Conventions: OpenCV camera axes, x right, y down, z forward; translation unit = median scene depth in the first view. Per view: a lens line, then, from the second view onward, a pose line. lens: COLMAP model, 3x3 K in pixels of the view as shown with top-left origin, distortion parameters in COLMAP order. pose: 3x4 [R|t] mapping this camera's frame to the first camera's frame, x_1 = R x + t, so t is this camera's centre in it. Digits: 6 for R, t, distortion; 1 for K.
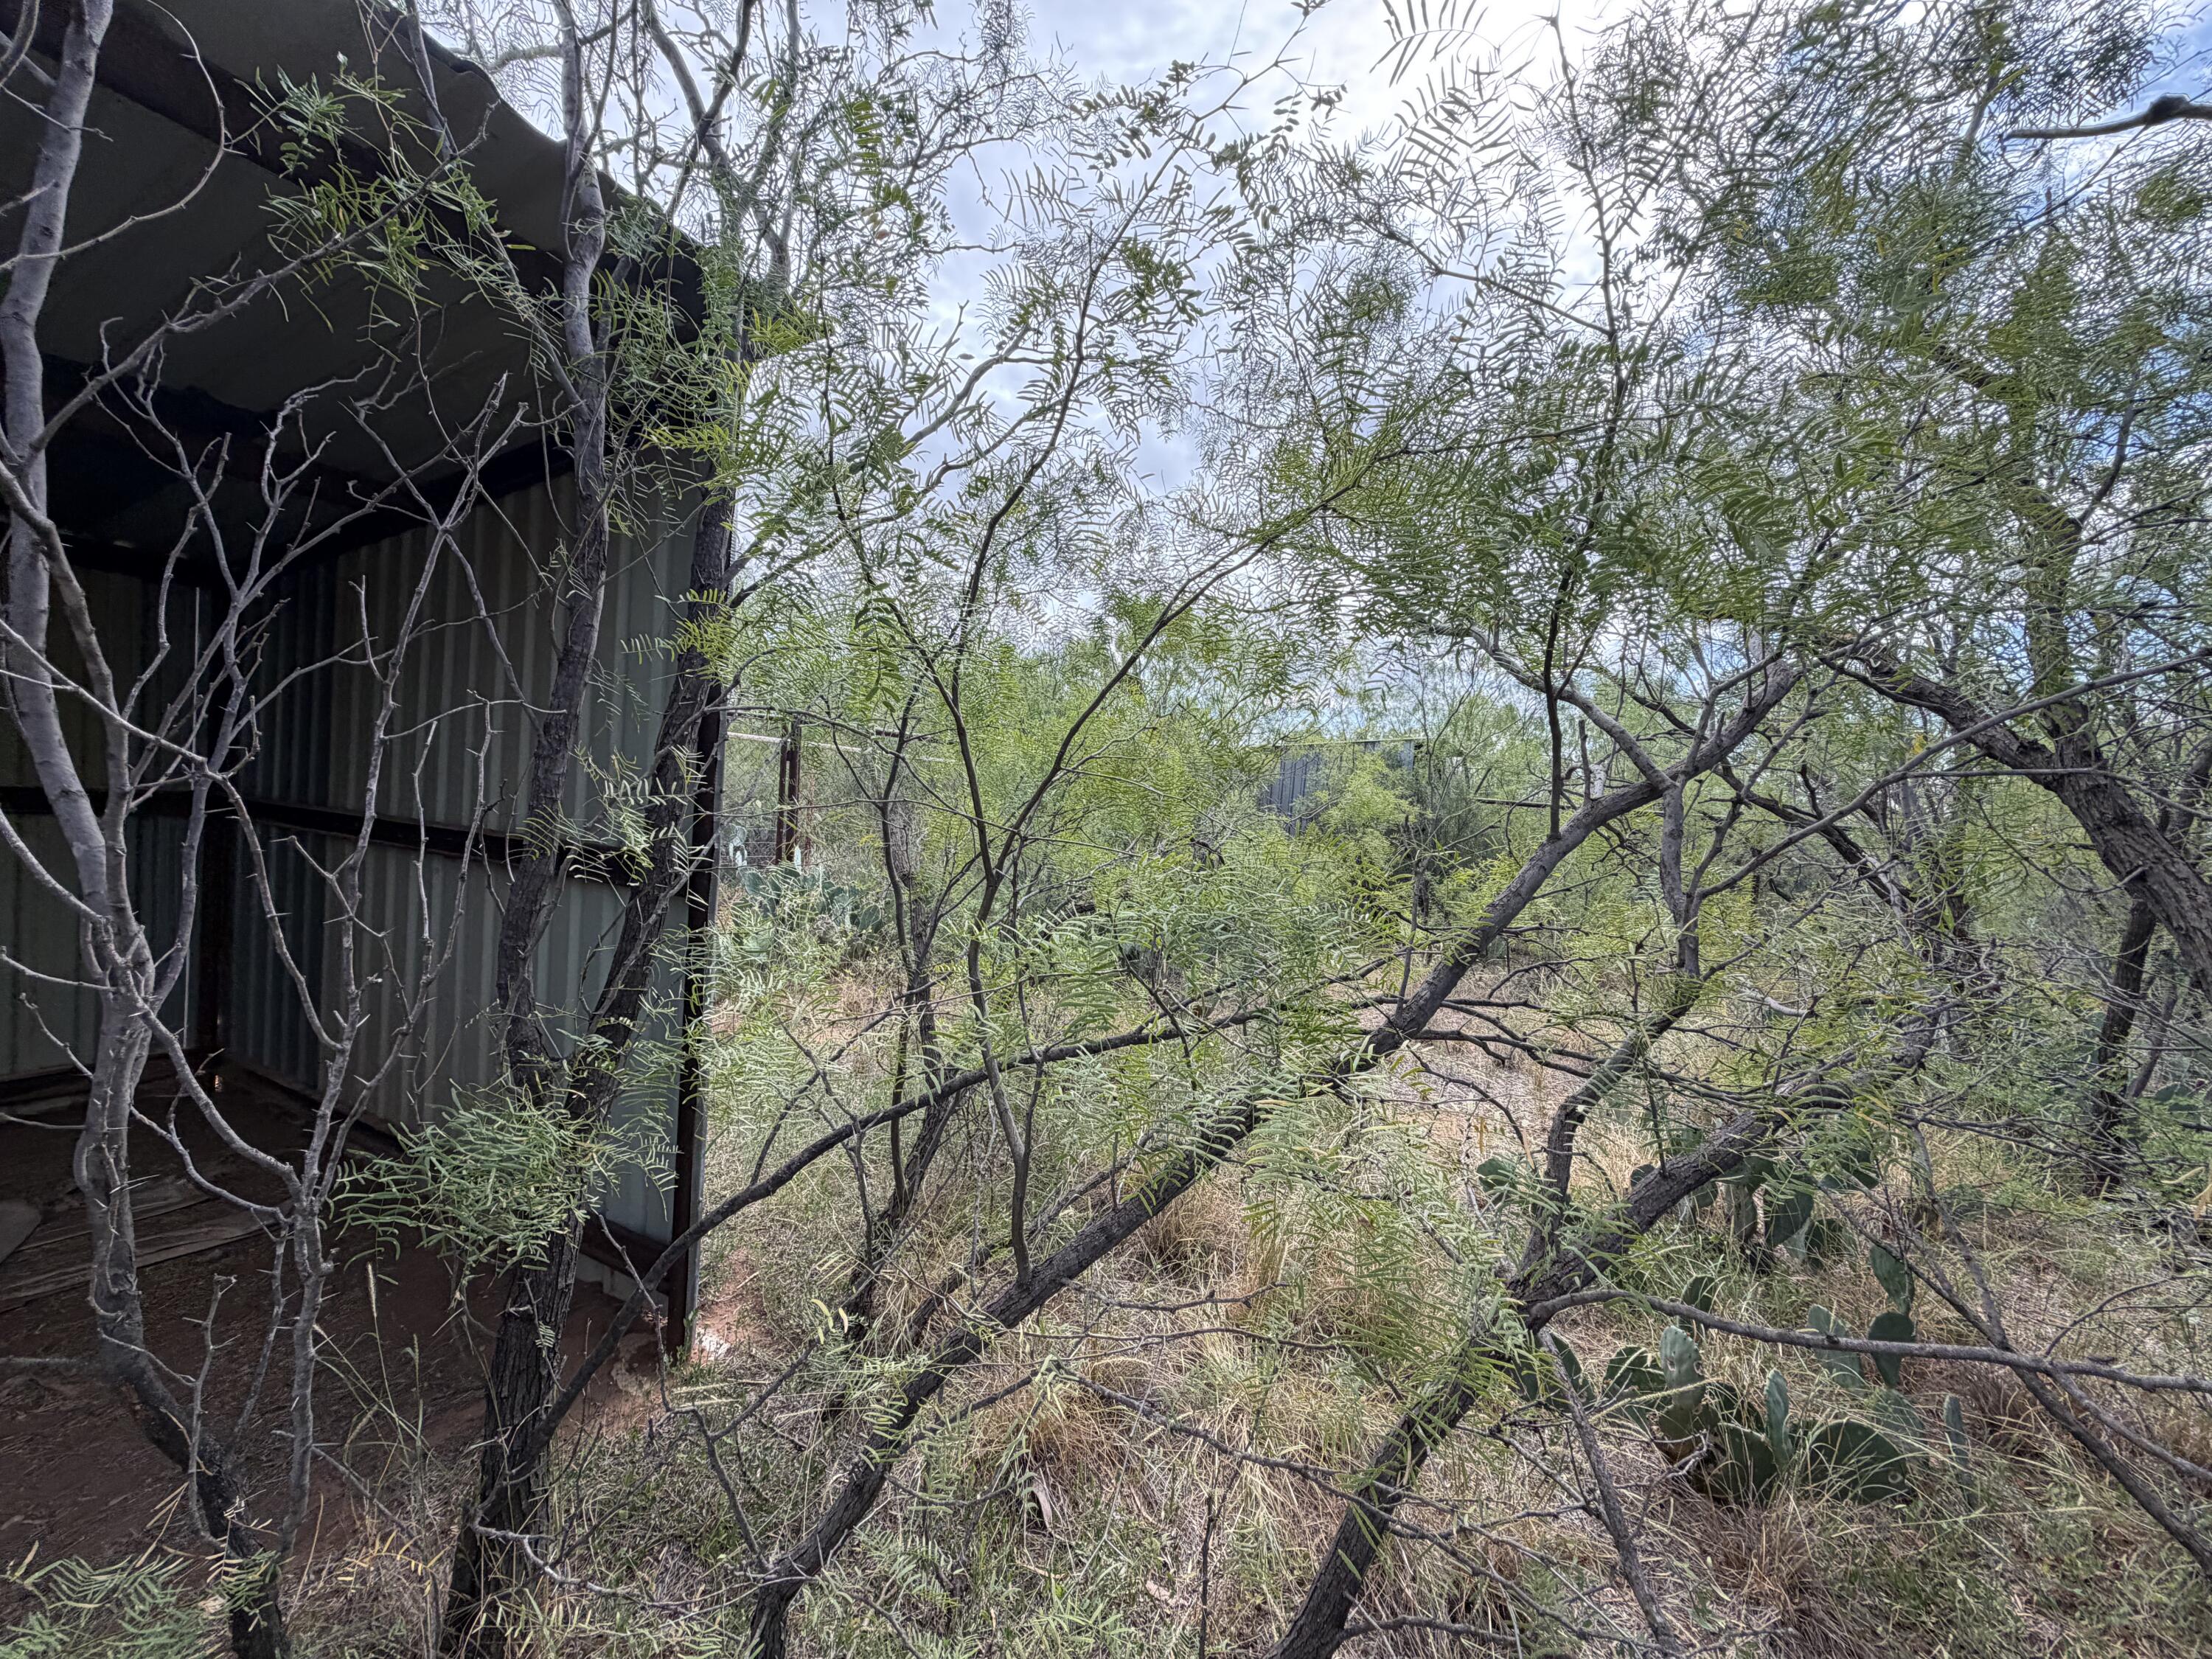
lens RADIAL K [[892.5, 0, 1103.1], [0, 892.5, 825.8], [0, 0, 1]] dist [-0.002649, -0.000599]
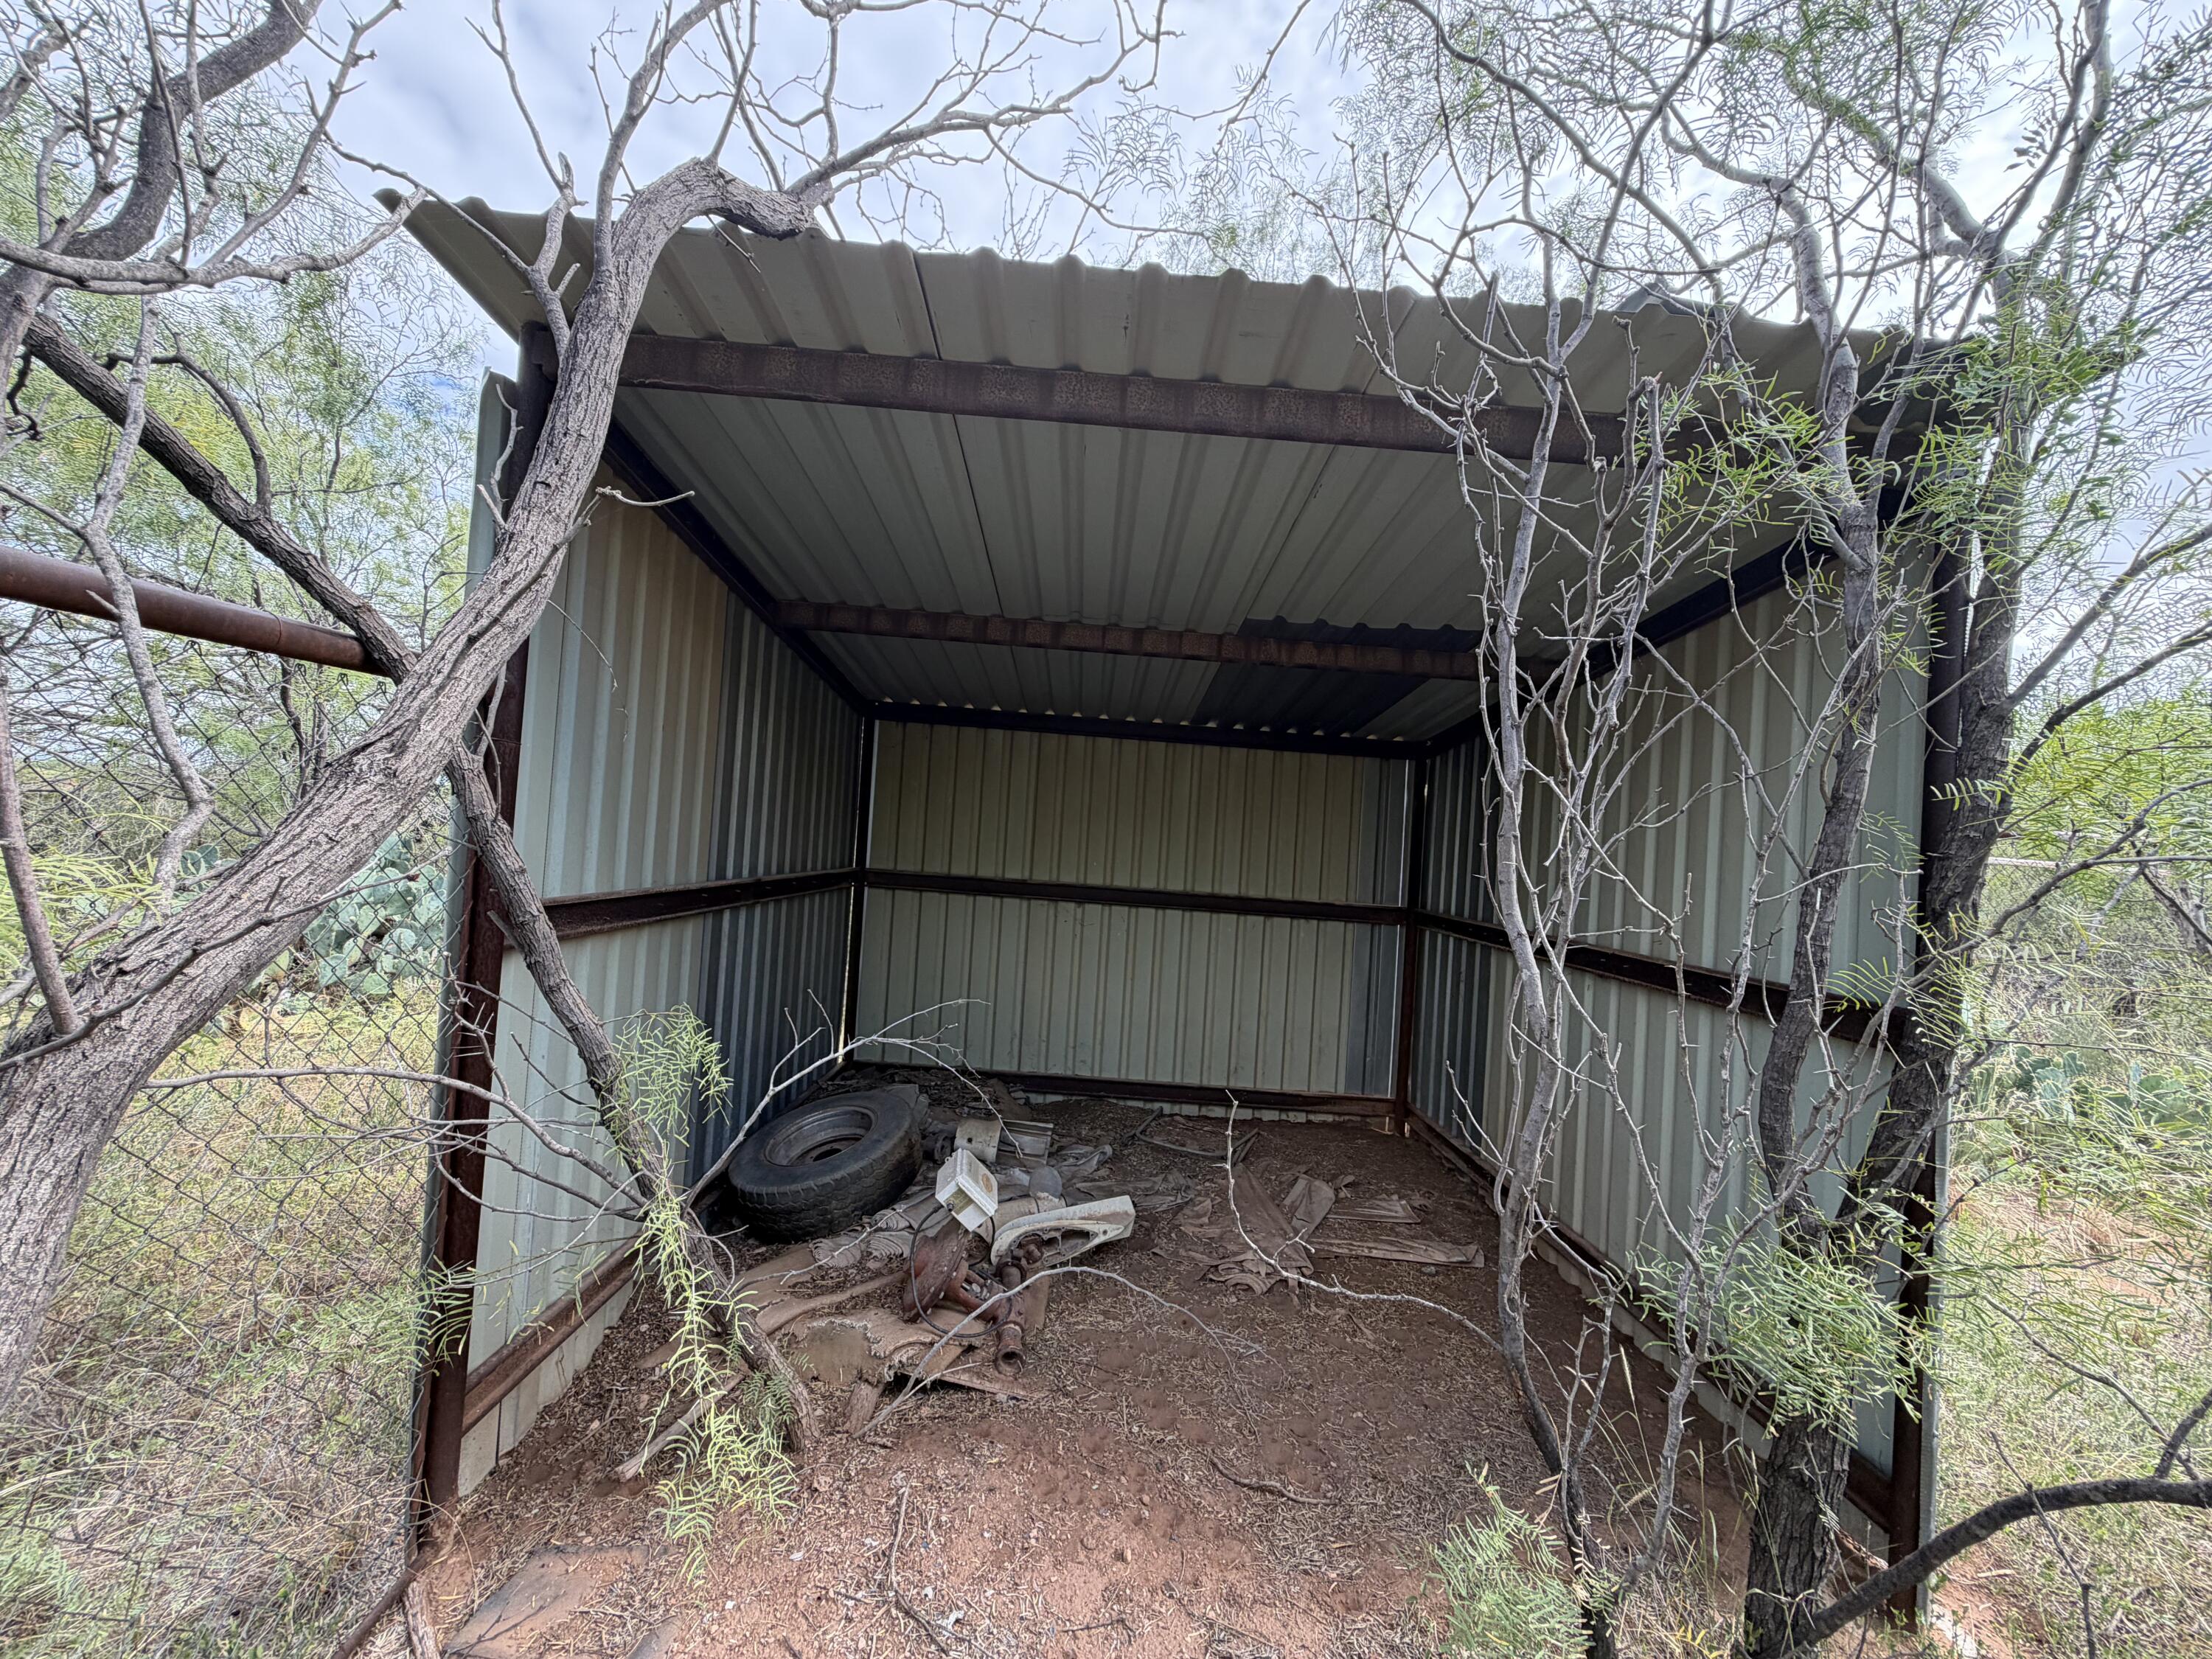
lens RADIAL K [[892.5, 0, 1107.4], [0, 892.5, 826.5], [0, 0, 1]] dist [-0.002649, -0.000599]
pose [[0.476189, -0.052920, -0.877749, -0.136950], [-0.062446, 0.993632, -0.093785, -0.024600], [0.877123, 0.099472, 0.469852, -0.223234]]
